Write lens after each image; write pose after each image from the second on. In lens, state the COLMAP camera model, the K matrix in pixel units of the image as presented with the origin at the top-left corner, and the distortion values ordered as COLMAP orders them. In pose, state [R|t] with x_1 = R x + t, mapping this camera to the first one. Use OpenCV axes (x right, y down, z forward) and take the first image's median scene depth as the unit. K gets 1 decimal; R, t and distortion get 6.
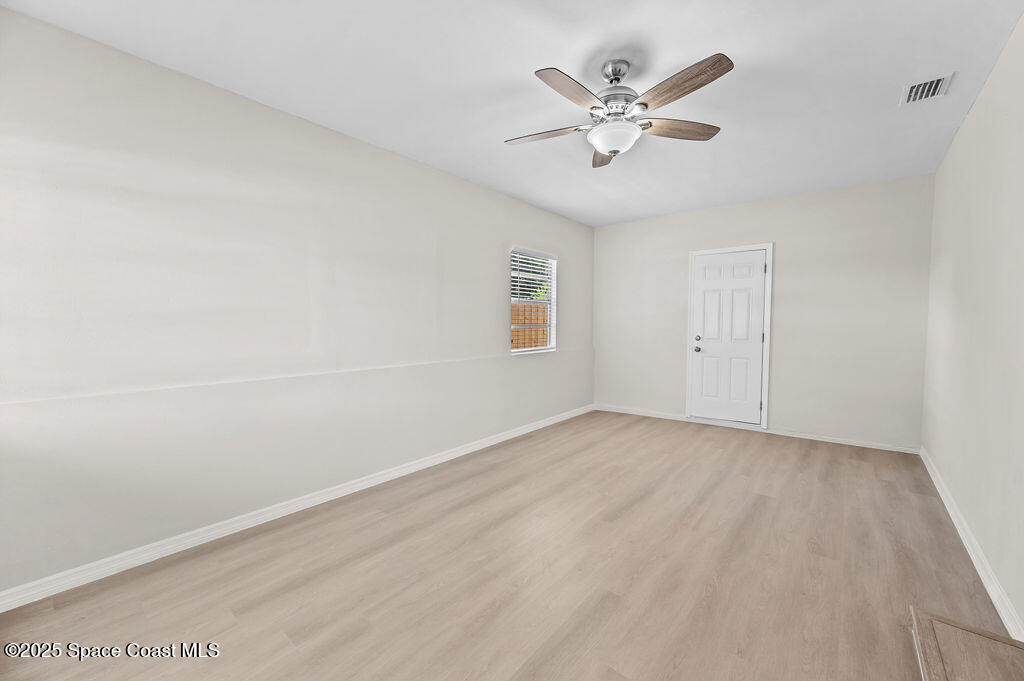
lens RADIAL K [[403.3, 0, 513.7], [0, 403.3, 335.9], [0, 0, 1]] dist [-0.000114, 0.000855]
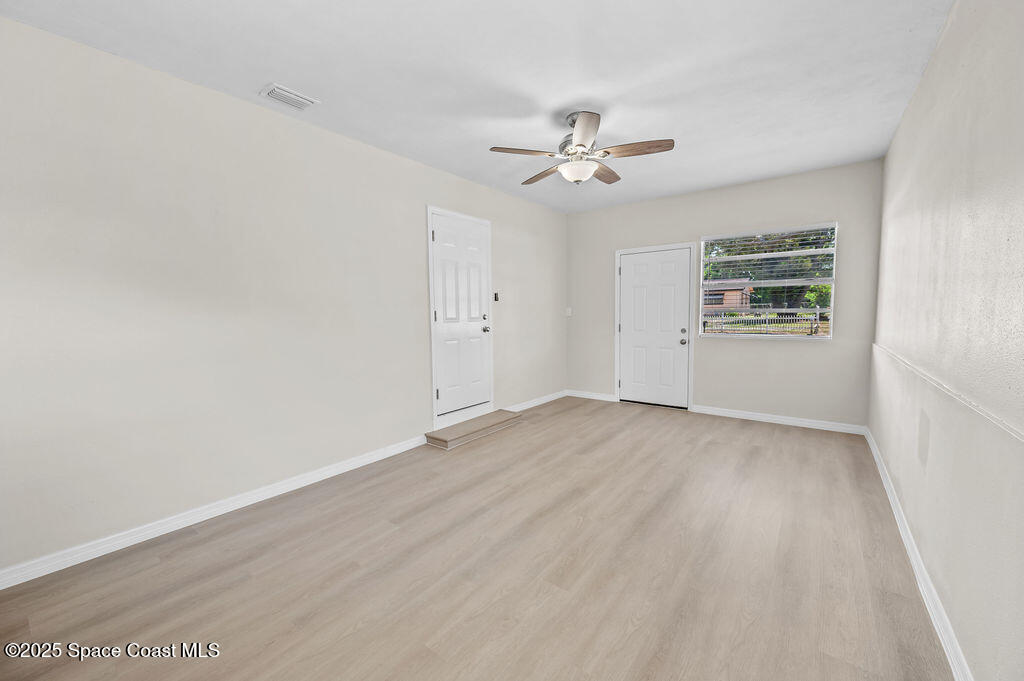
lens RADIAL K [[403.3, 0, 512.9], [0, 403.3, 340.1], [0, 0, 1]] dist [-0.000114, 0.000855]
pose [[-0.998506, 0.021928, -0.050057, 0.432580], [0.016666, 0.994519, 0.103221, -0.062653], [0.052046, 0.102232, -0.993398, 1.904702]]
